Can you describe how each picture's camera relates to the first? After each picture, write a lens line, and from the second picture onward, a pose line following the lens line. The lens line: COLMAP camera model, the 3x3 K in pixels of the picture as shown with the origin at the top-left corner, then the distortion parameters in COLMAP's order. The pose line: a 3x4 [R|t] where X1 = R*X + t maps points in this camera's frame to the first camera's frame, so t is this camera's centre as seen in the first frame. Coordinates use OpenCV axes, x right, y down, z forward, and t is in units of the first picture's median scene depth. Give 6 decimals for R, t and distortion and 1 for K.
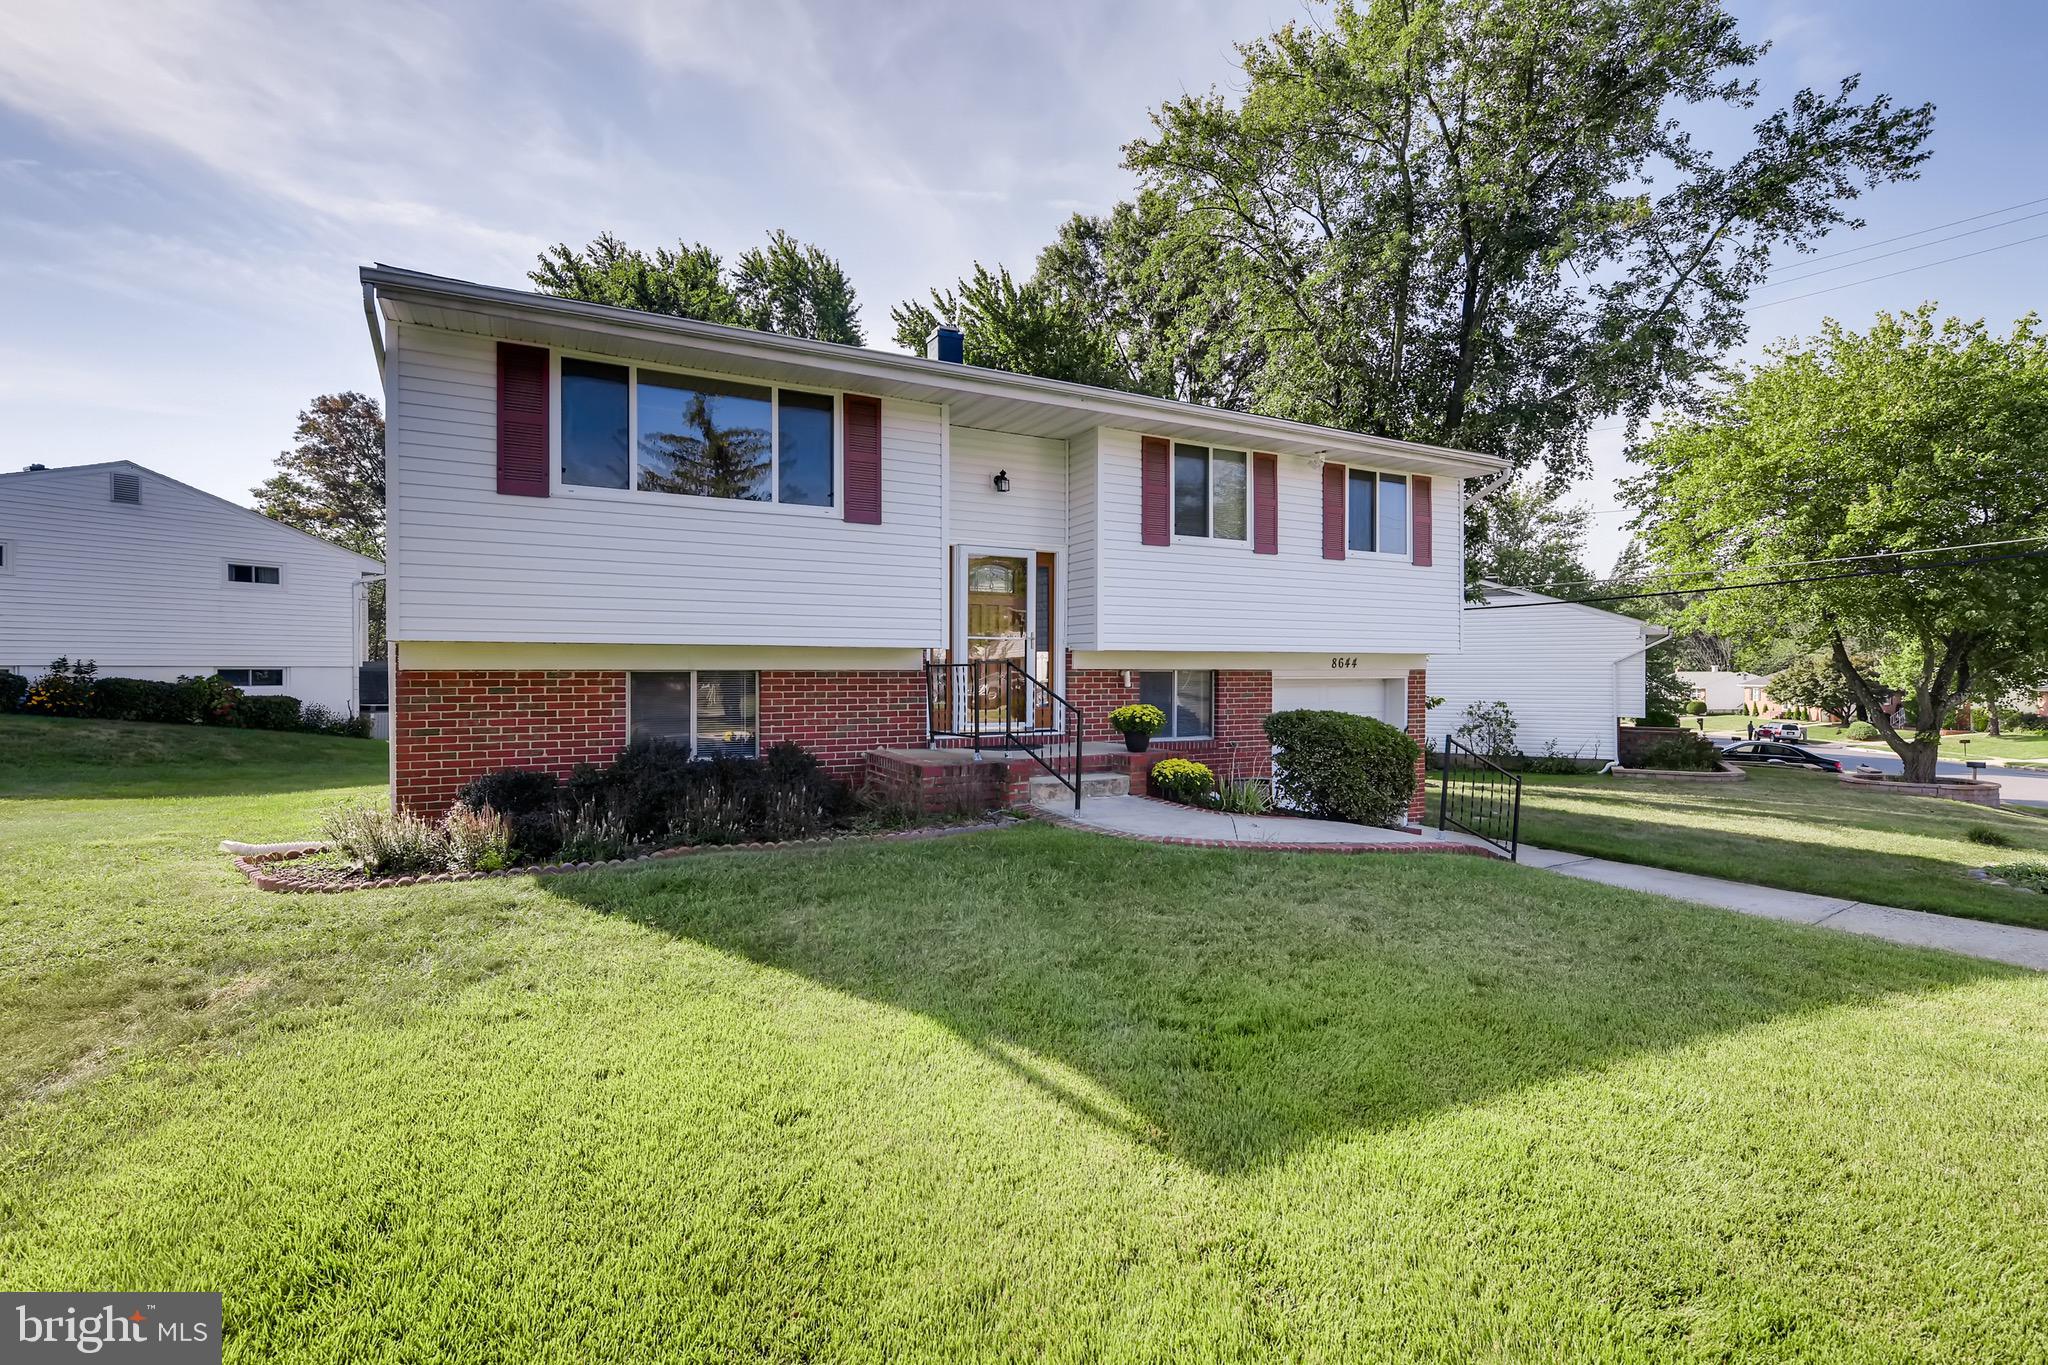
lens RADIAL K [[956.5, 0, 1028.6], [0, 956.5, 677.8], [0, 0, 1]] dist [0.017594, 0.000527]
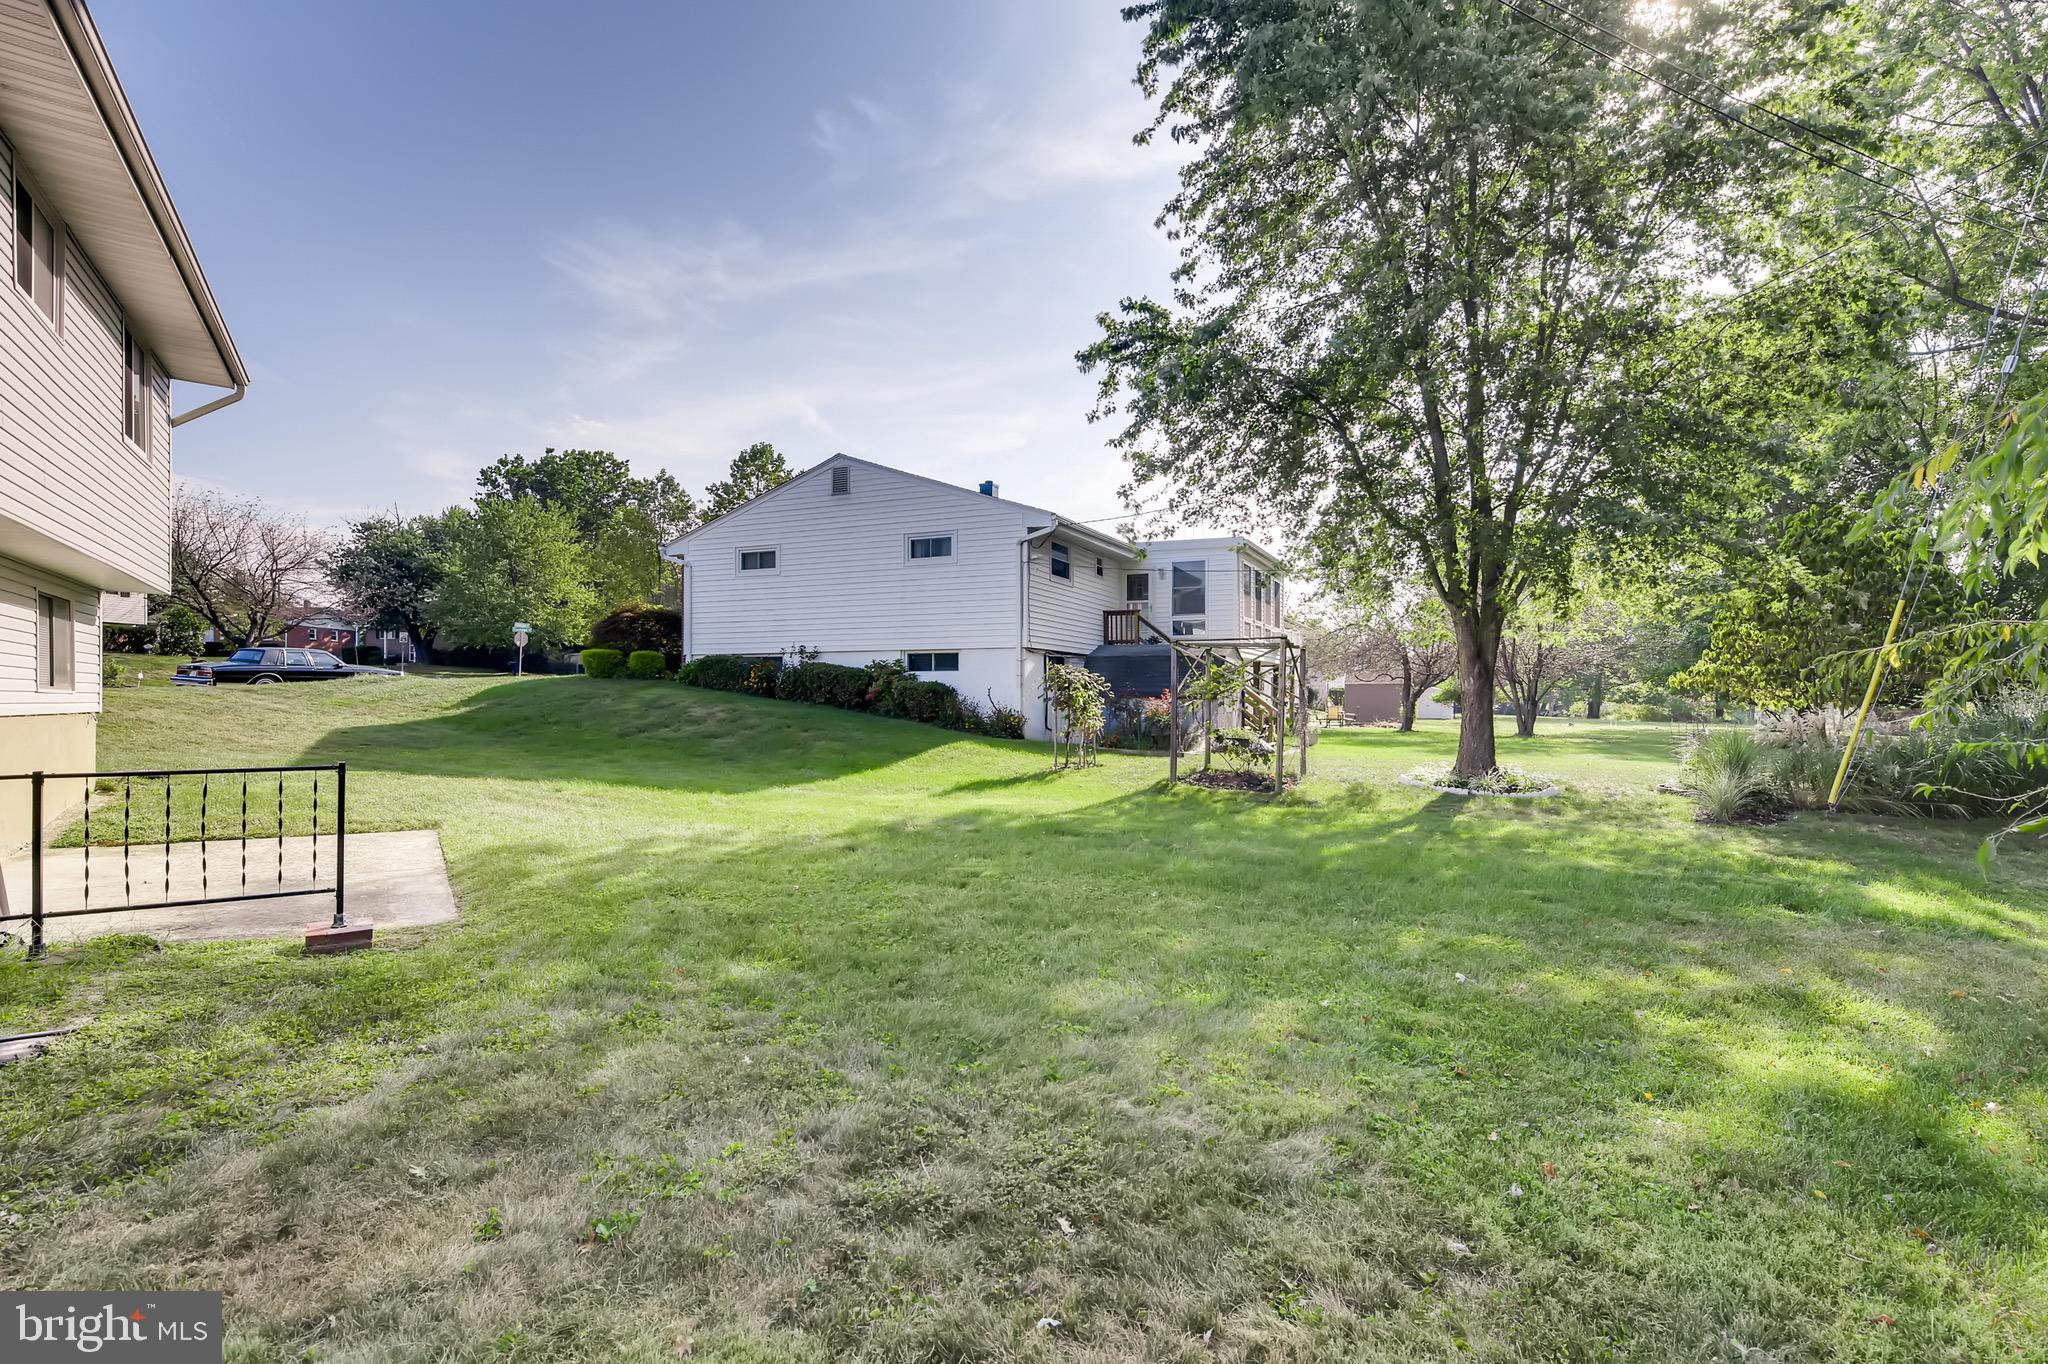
lens RADIAL K [[956.5, 0, 1028.6], [0, 956.5, 677.3], [0, 0, 1]] dist [0.017594, 0.000527]
pose [[0.079573, -0.006406, -0.996808, 0.145373], [0.002281, 0.999978, -0.006244, 0.030710], [0.996826, -0.001777, 0.079585, 1.560918]]
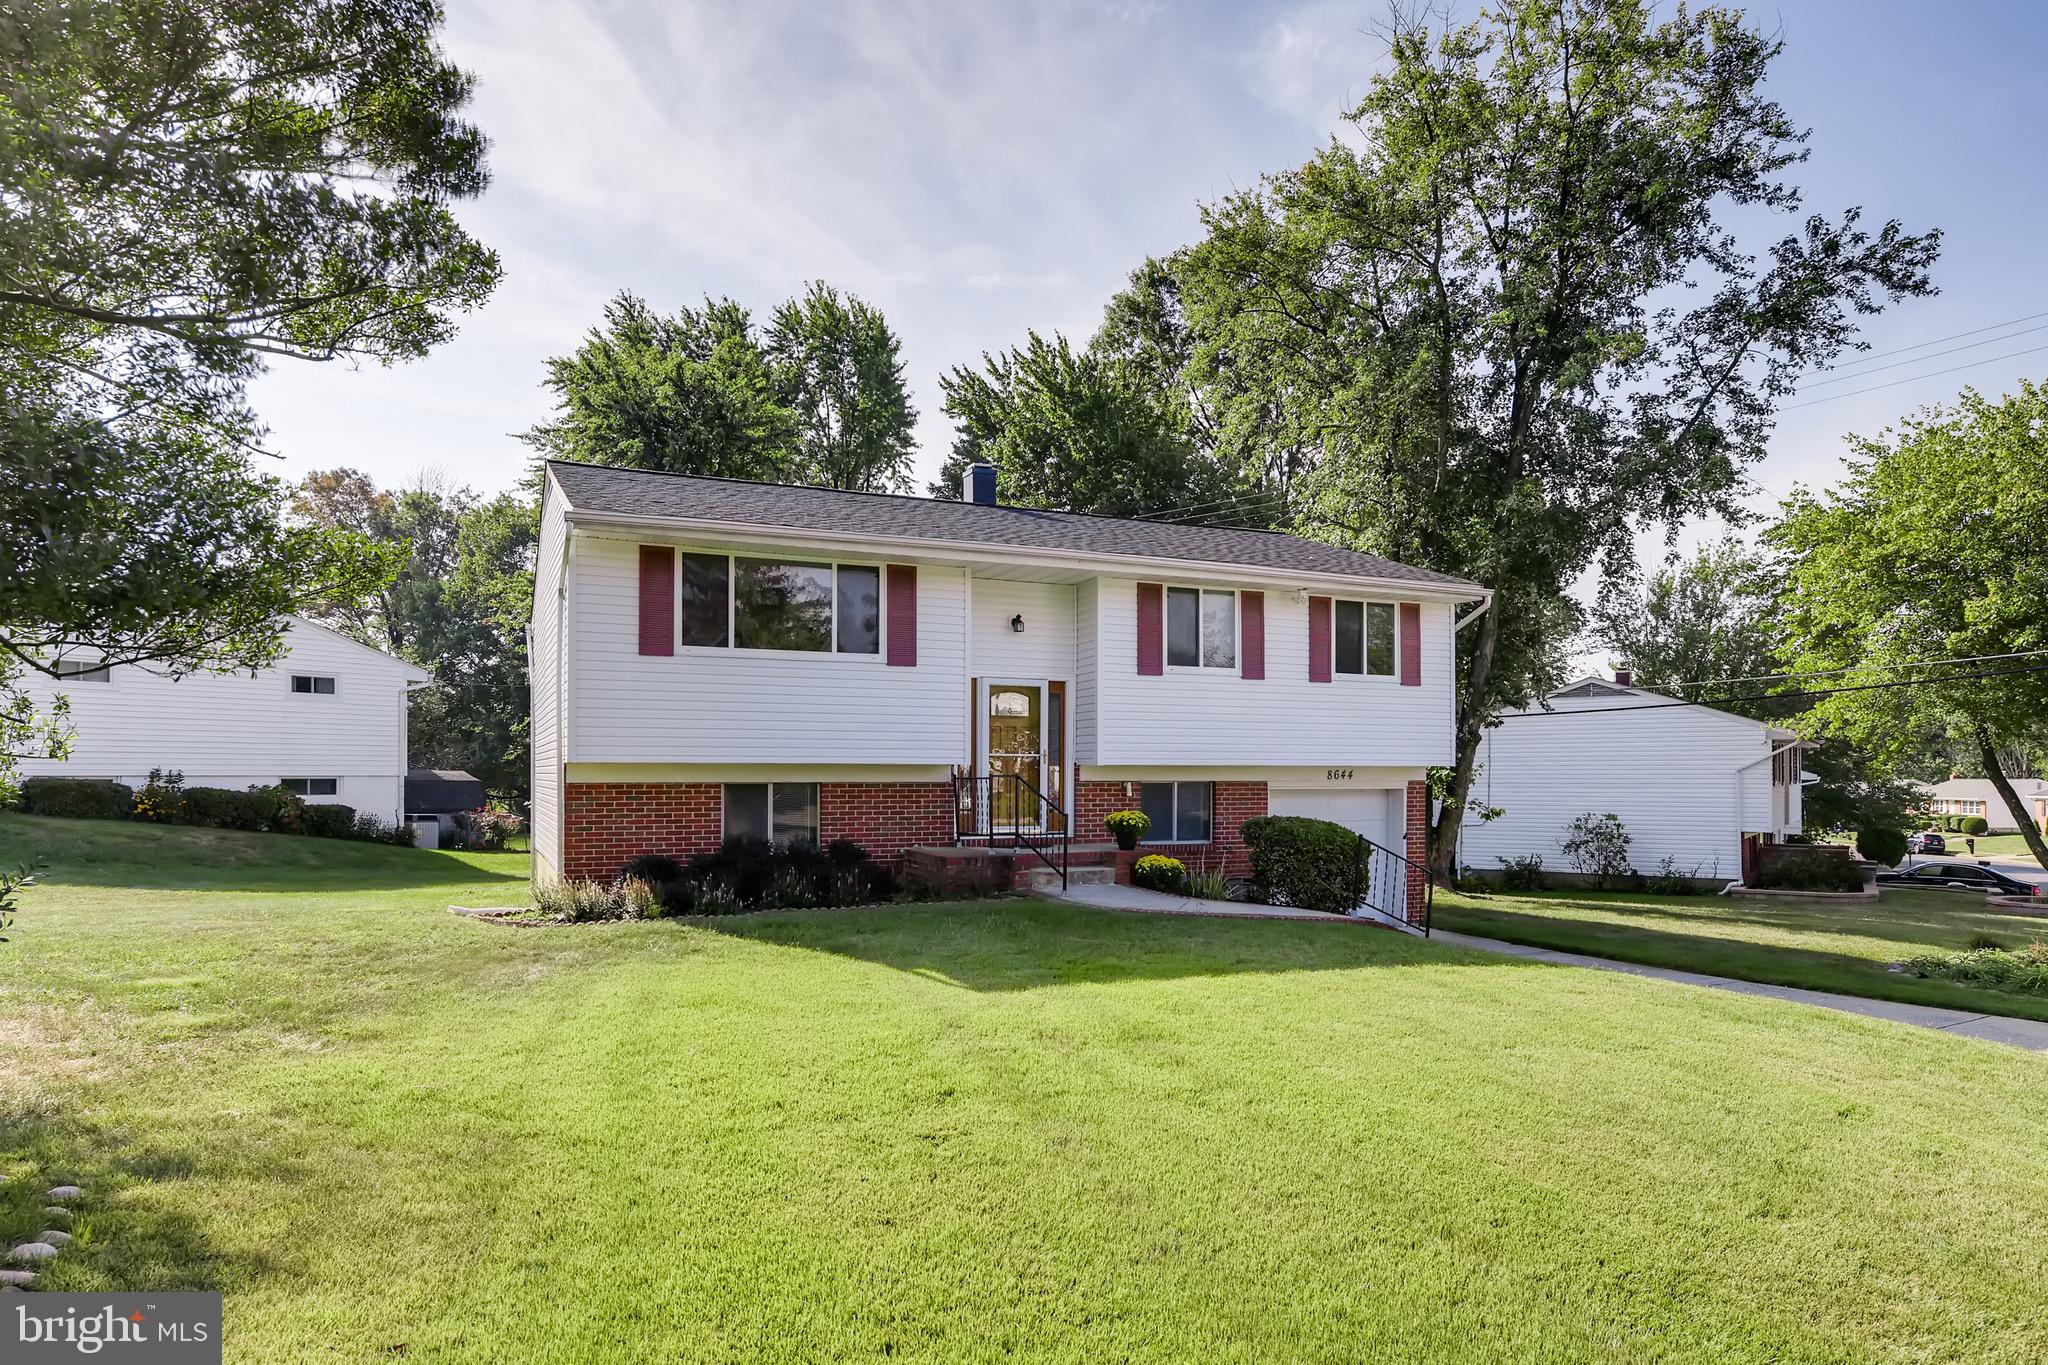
lens RADIAL K [[1225.5, 0, 1021.5], [0, 1225.5, 756.0], [0, 0, 1]] dist [0.003945, 0.000006]
pose [[0.996829, -0.001573, -0.079561, 0.064142], [-0.000374, 0.999701, -0.024456, -0.001905], [0.079576, 0.024409, 0.996530, -0.338667]]
